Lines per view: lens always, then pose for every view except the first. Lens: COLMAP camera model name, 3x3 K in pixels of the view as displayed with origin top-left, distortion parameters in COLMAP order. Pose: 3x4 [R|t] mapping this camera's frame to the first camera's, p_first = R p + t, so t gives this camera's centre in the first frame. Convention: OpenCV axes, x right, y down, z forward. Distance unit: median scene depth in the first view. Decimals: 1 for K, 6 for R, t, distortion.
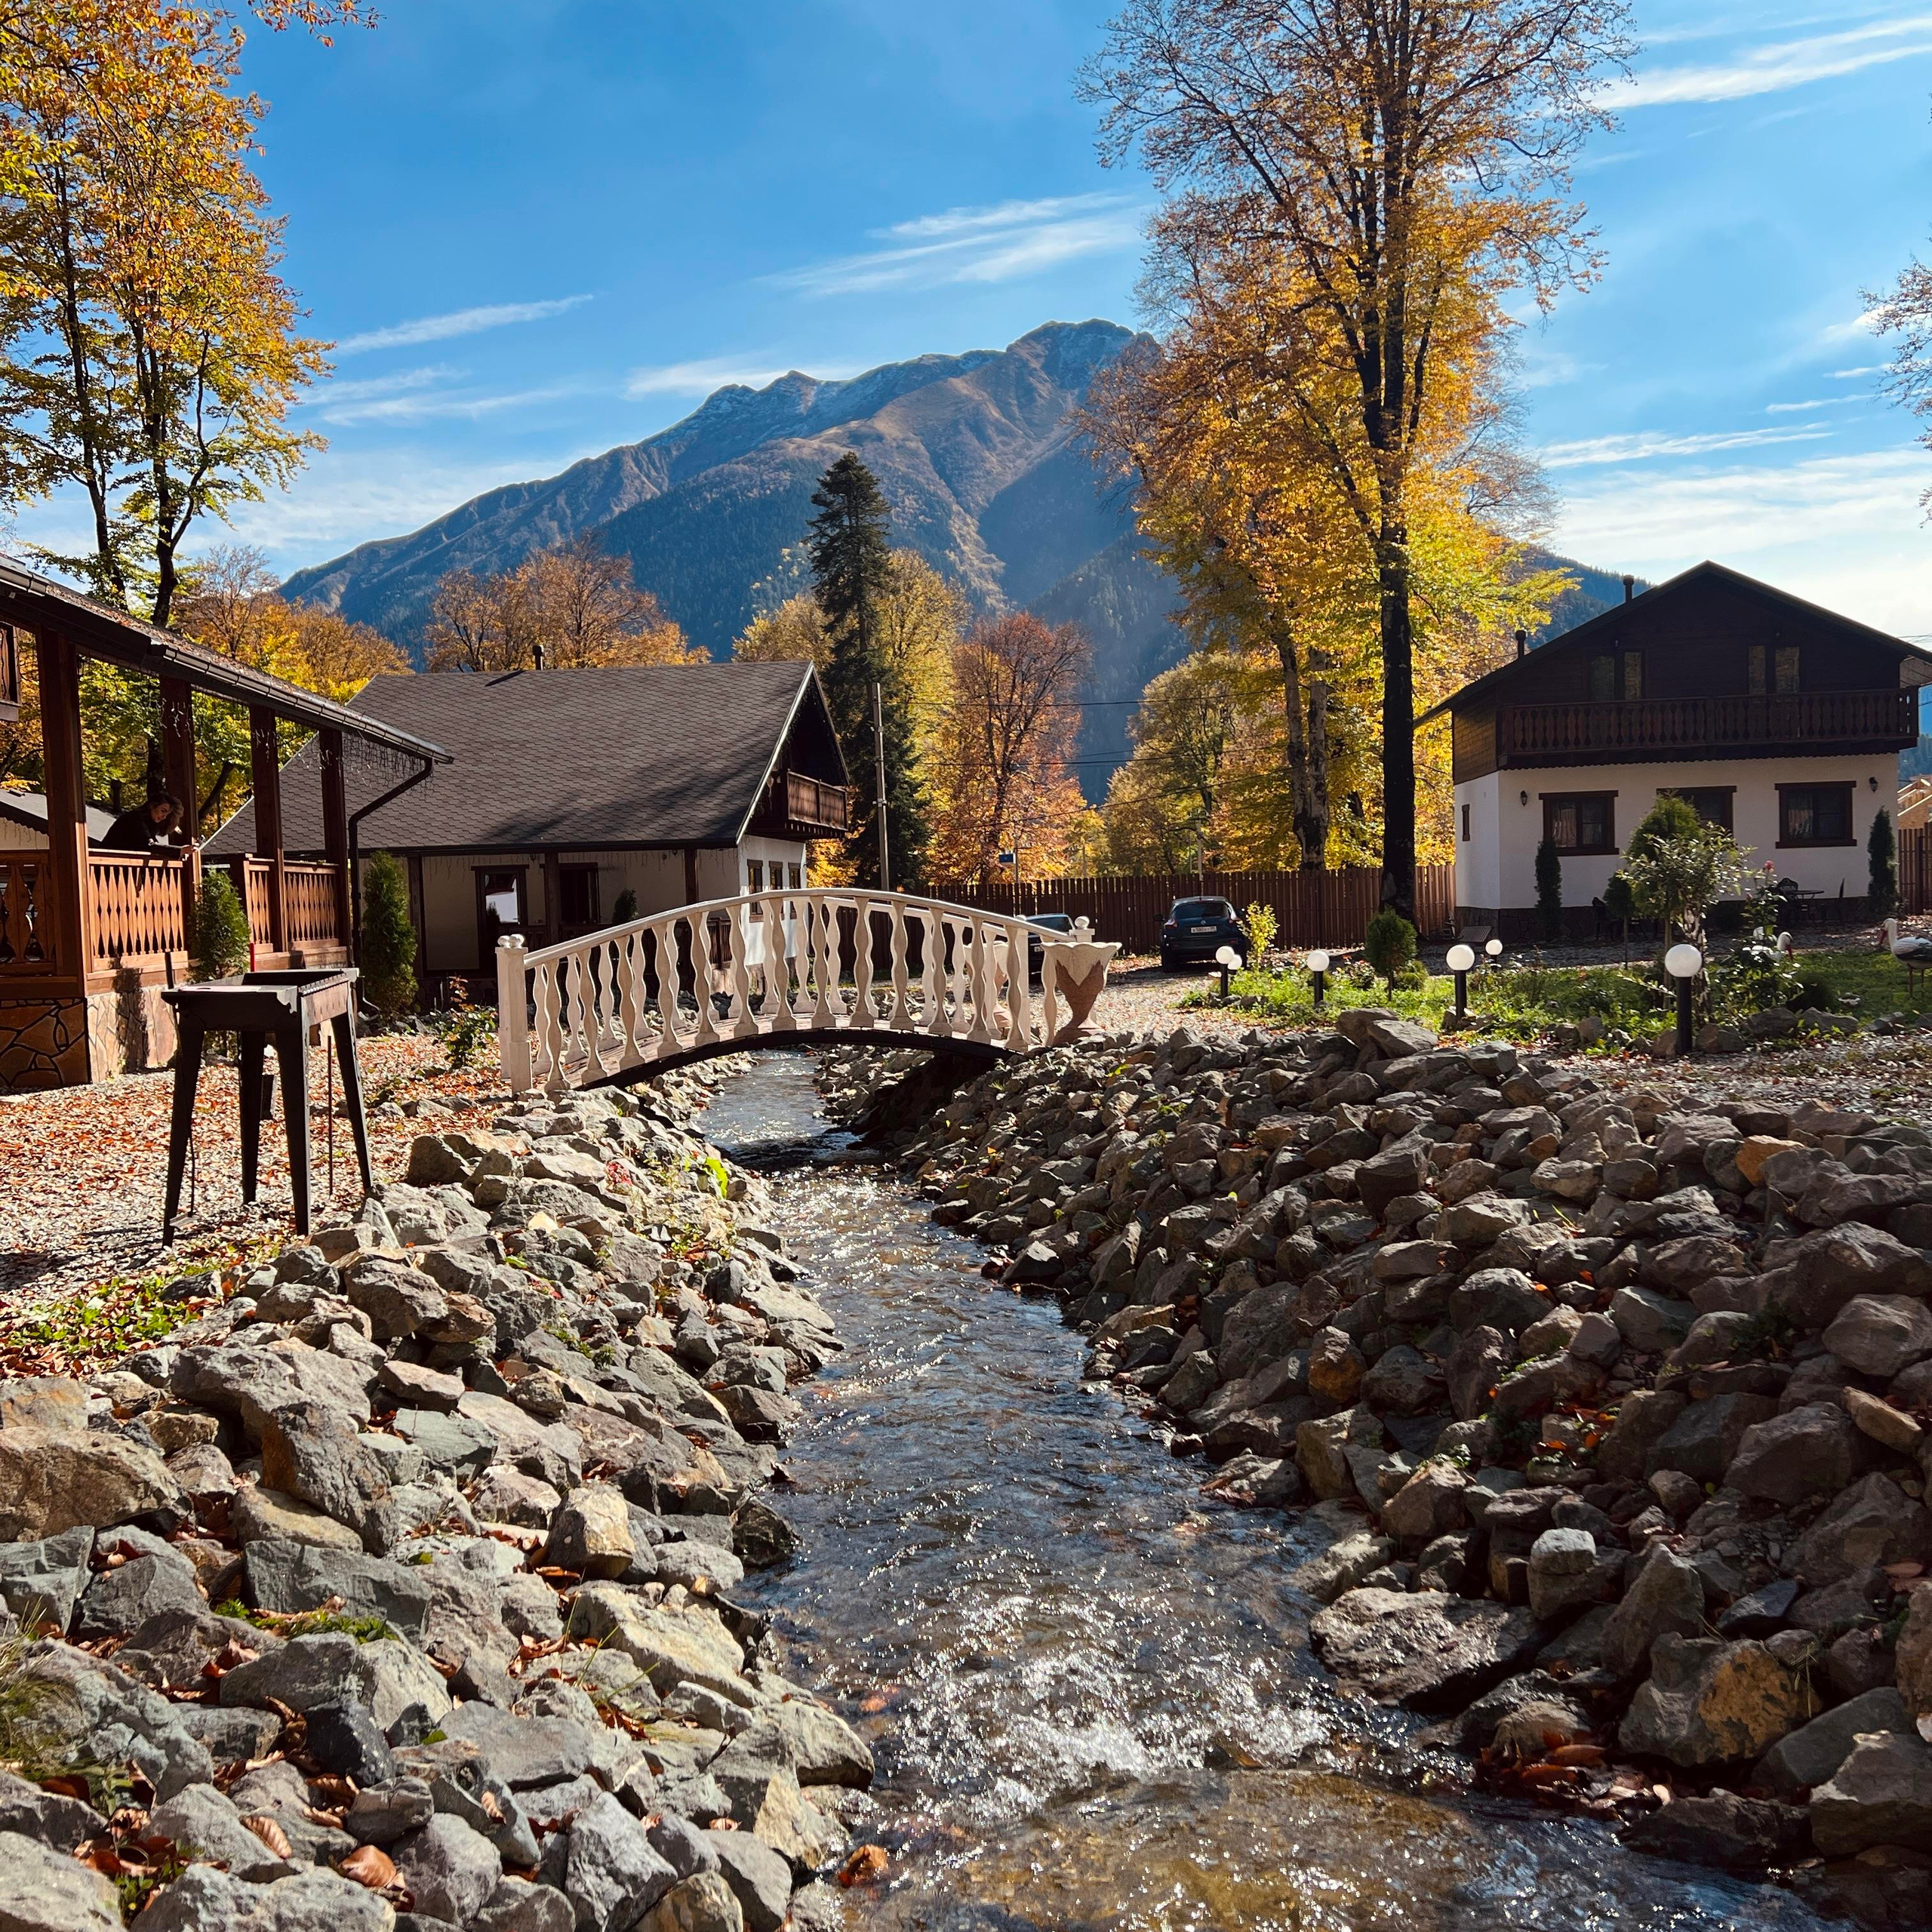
lens RADIAL K [[1818.7, 0, 962.3], [0, 1818.7, 1016.5], [0, 0, 1]] dist [0.097602, -0.195029]
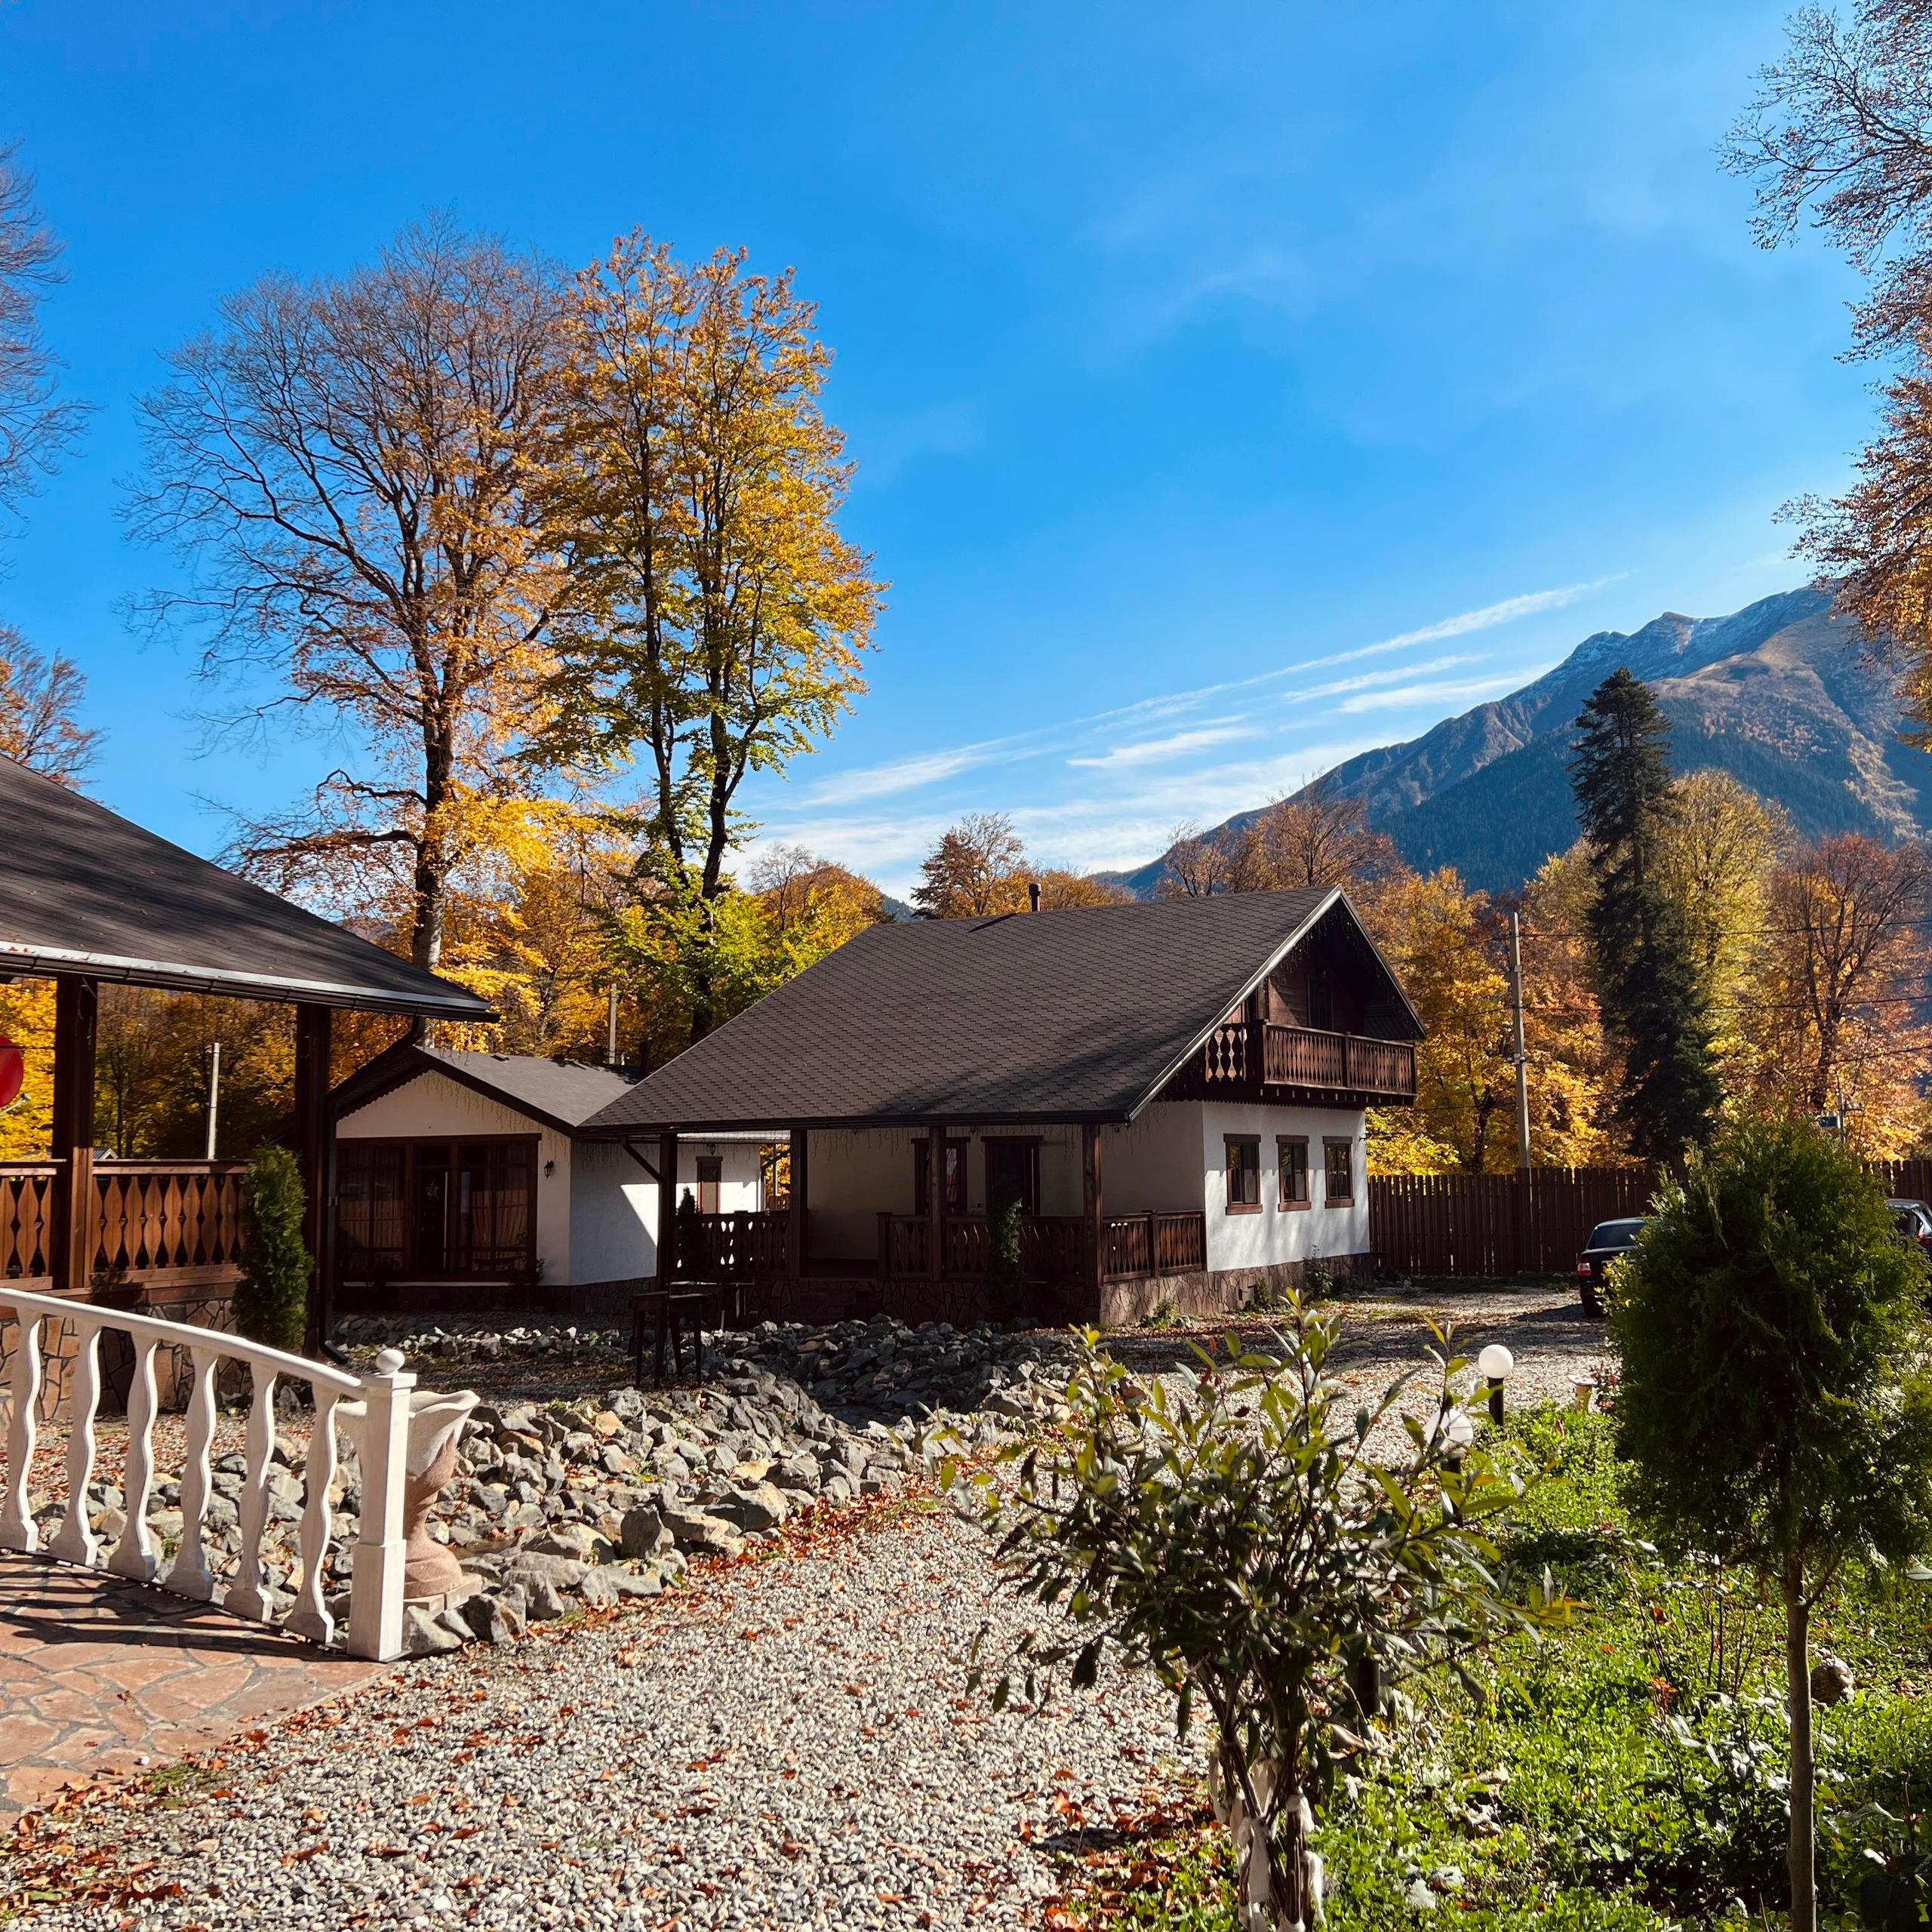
lens RADIAL K [[1818.7, 0, 962.3], [0, 1818.7, 1016.5], [0, 0, 1]] dist [0.097602, -0.195029]
pose [[0.897374, -0.009187, -0.441175, 0.110215], [-0.050919, 0.990949, -0.124207, -0.029083], [0.438323, 0.133924, 0.888784, 0.211160]]
